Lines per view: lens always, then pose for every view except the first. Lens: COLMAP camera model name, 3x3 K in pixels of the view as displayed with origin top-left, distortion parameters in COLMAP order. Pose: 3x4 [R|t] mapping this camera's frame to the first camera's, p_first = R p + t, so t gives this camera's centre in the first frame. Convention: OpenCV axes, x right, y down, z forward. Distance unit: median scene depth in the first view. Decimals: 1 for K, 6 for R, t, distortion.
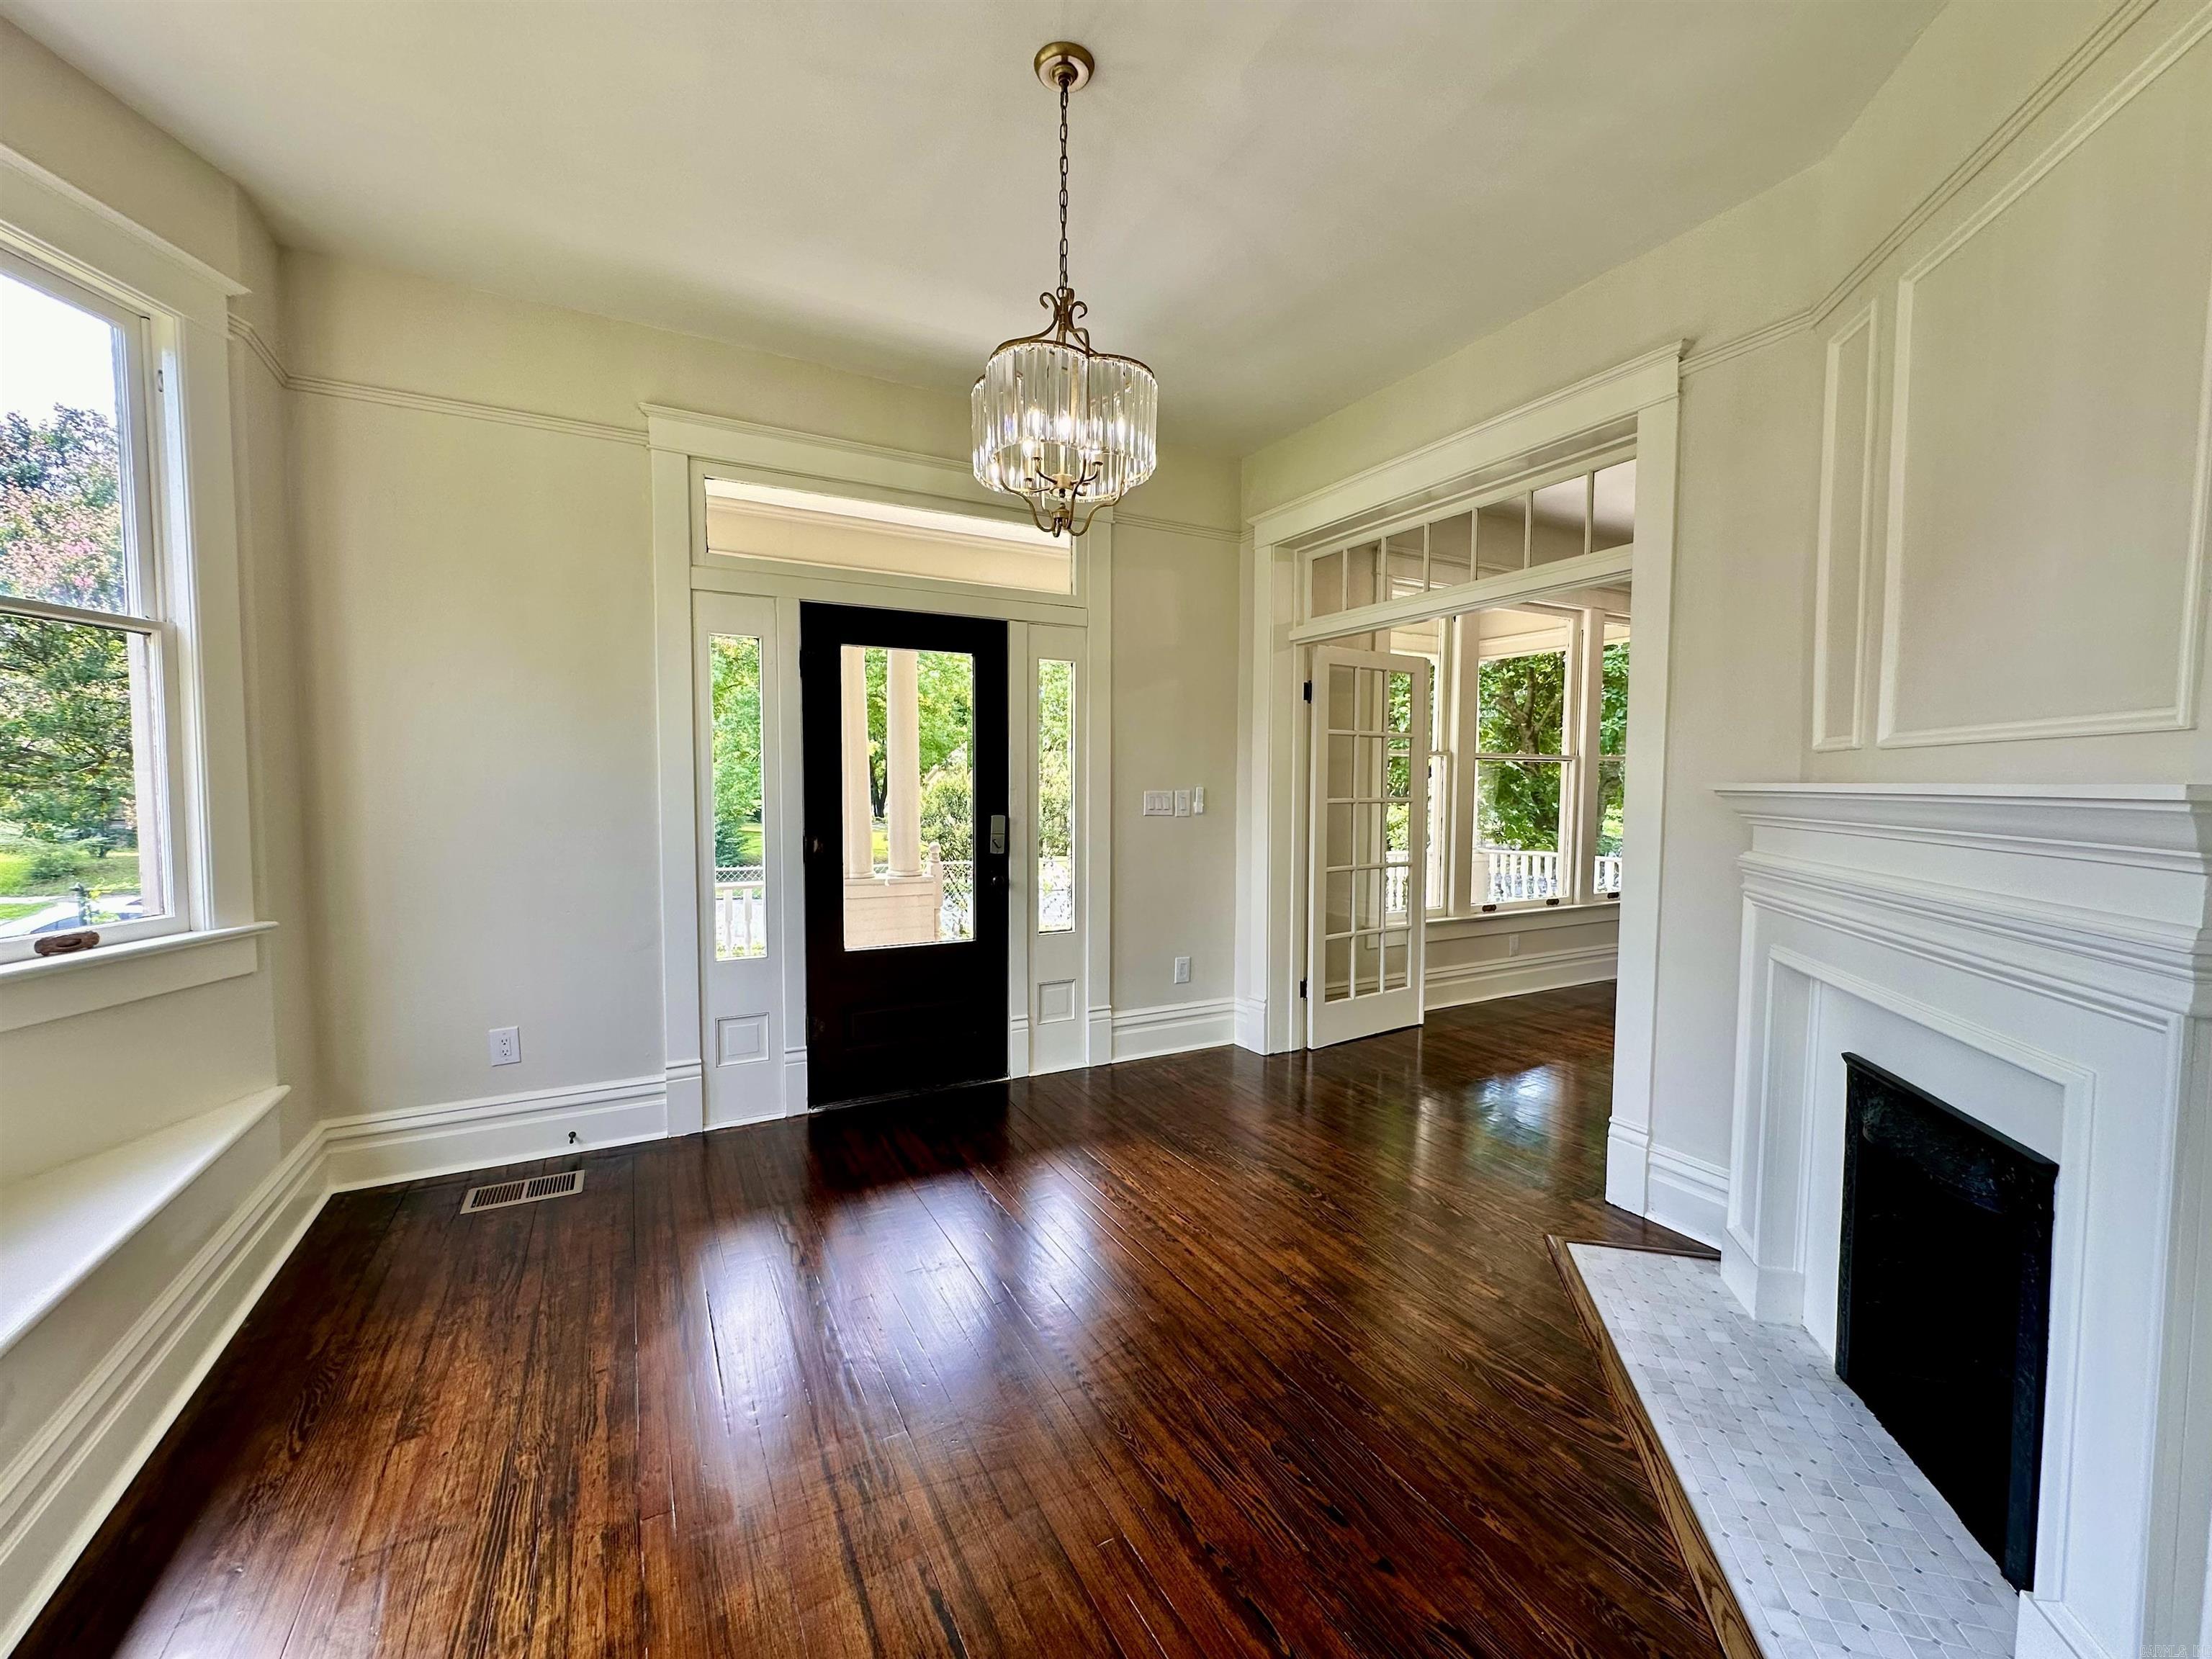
lens RADIAL K [[884.9, 0, 1106.0], [0, 884.9, 829.5], [0, 0, 1]] dist [-0.005035, 0.000722]
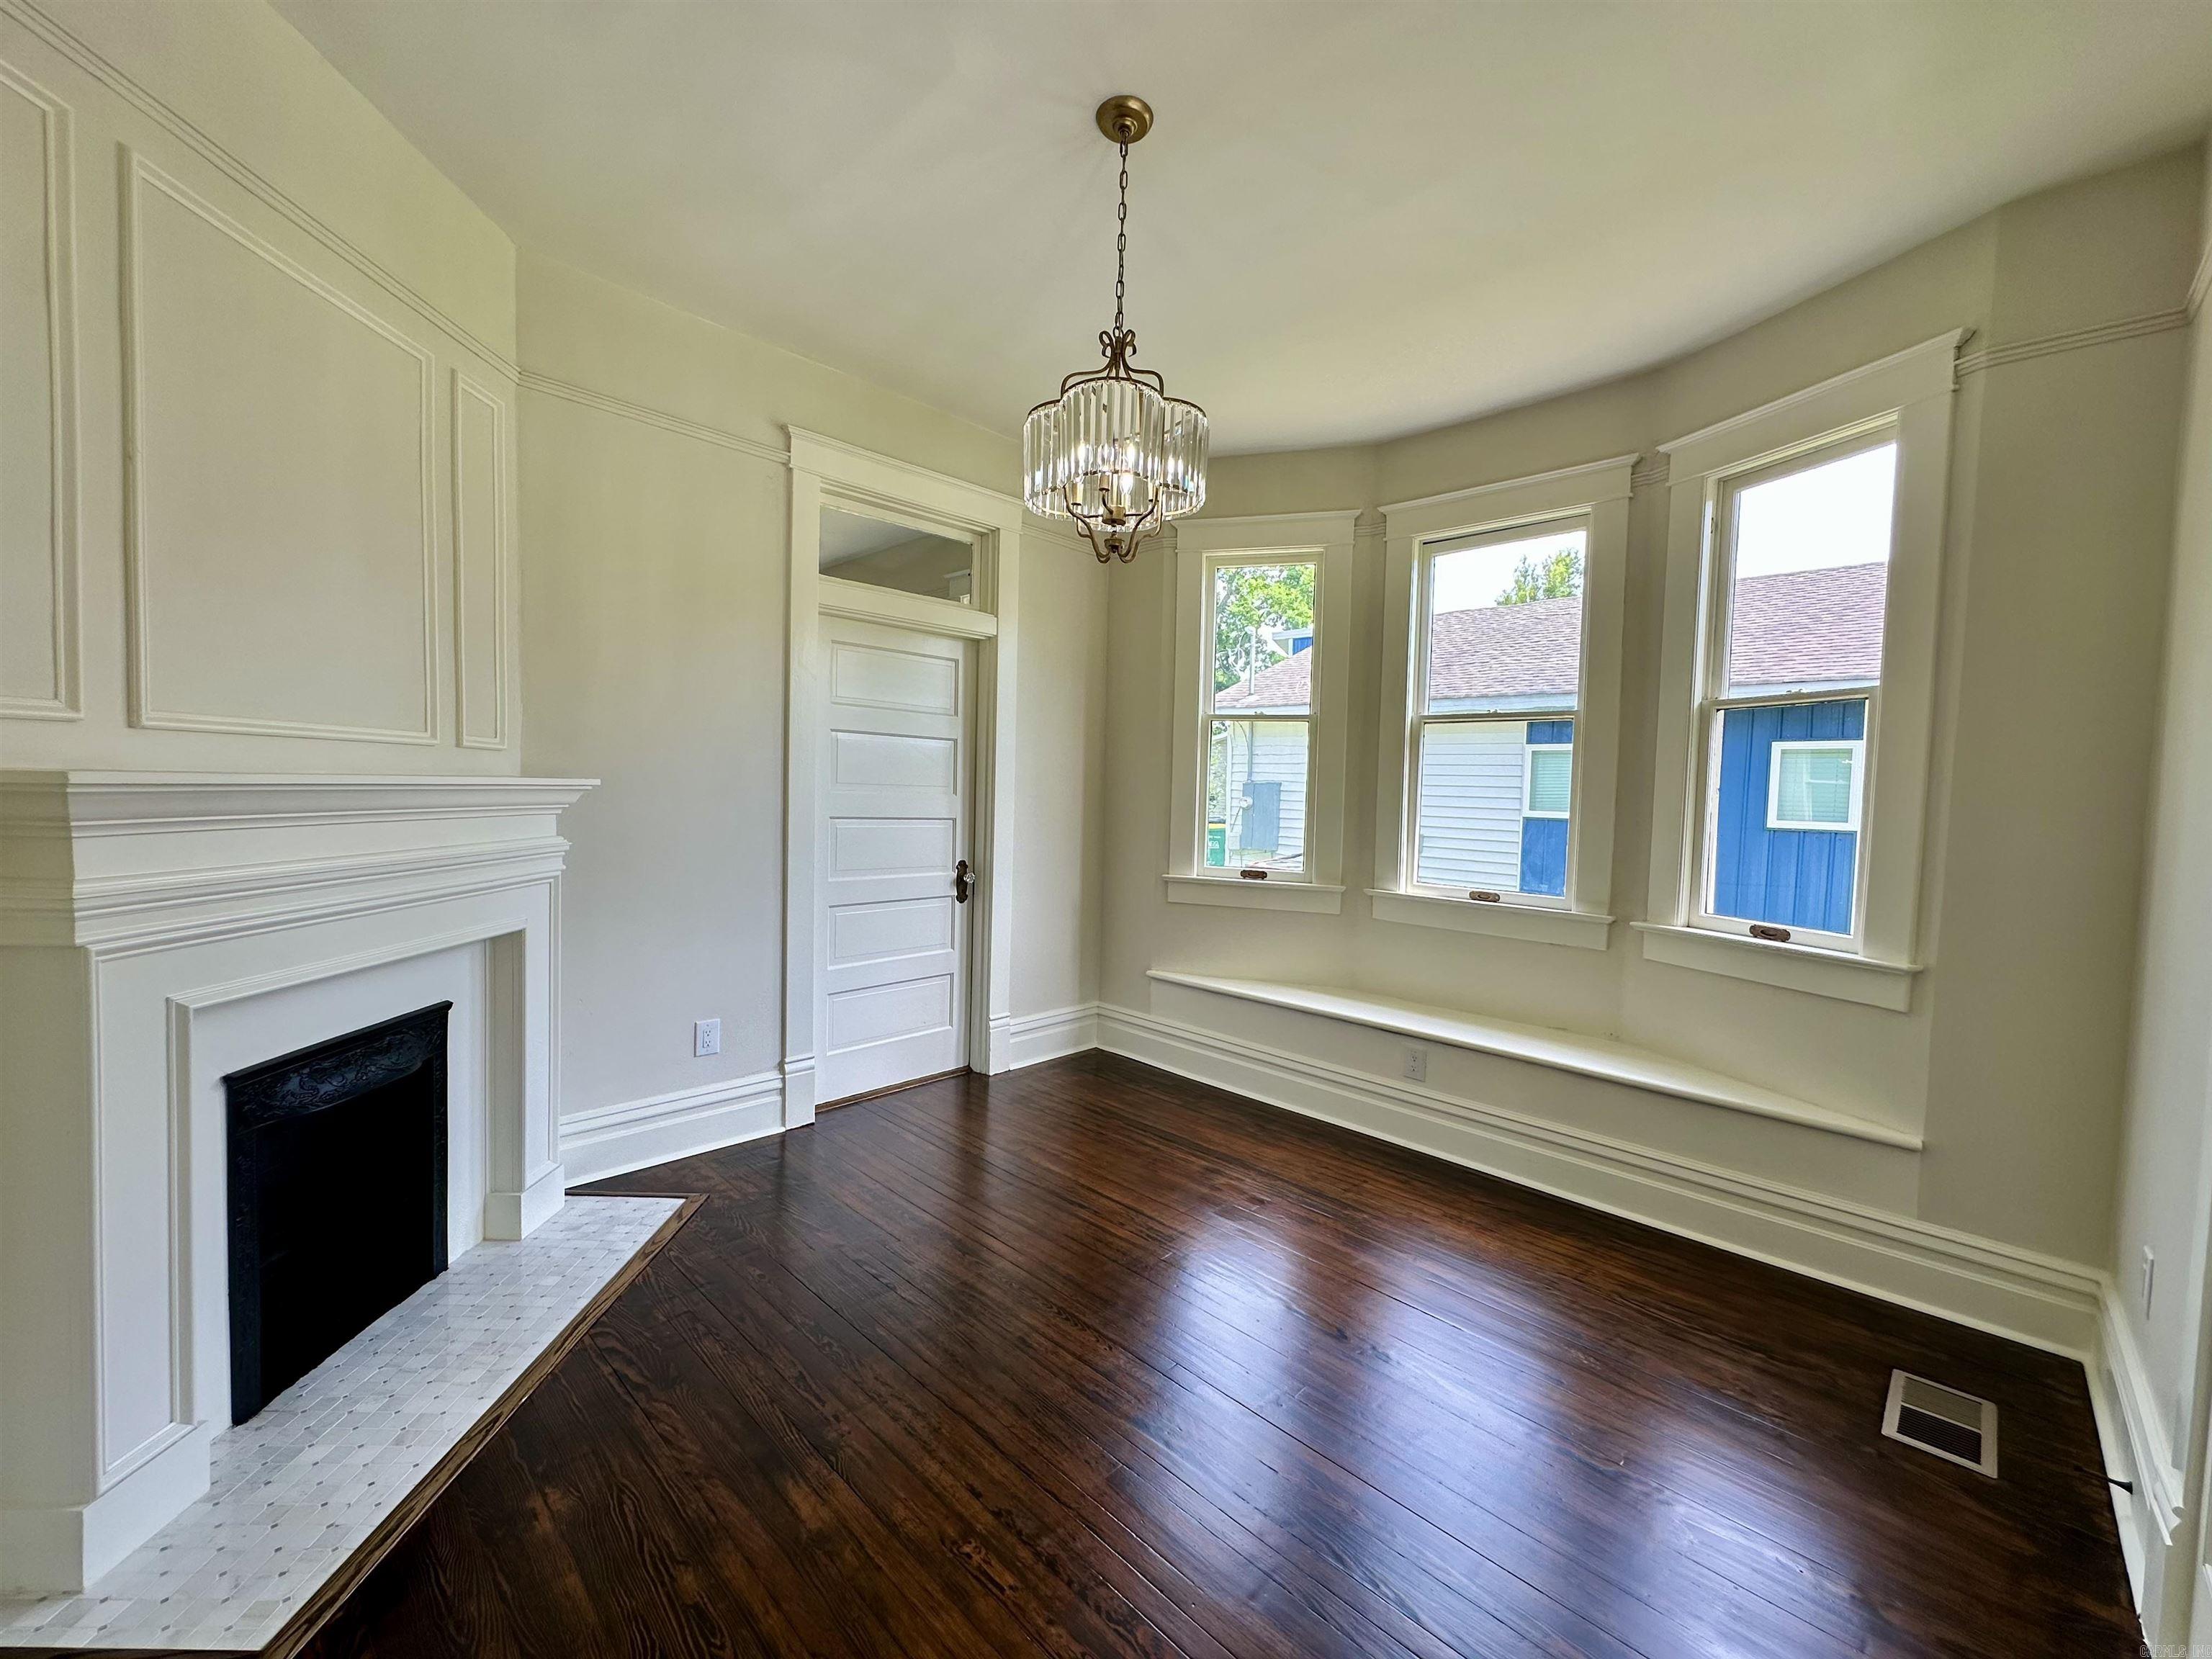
lens RADIAL K [[884.9, 0, 1106.0], [0, 884.9, 829.5], [0, 0, 1]] dist [-0.005035, 0.000722]
pose [[-0.954827, -0.018005, -0.296616, 0.250297], [-0.049143, 0.993986, 0.097861, -0.117220], [0.293070, 0.108017, -0.949970, 1.953003]]
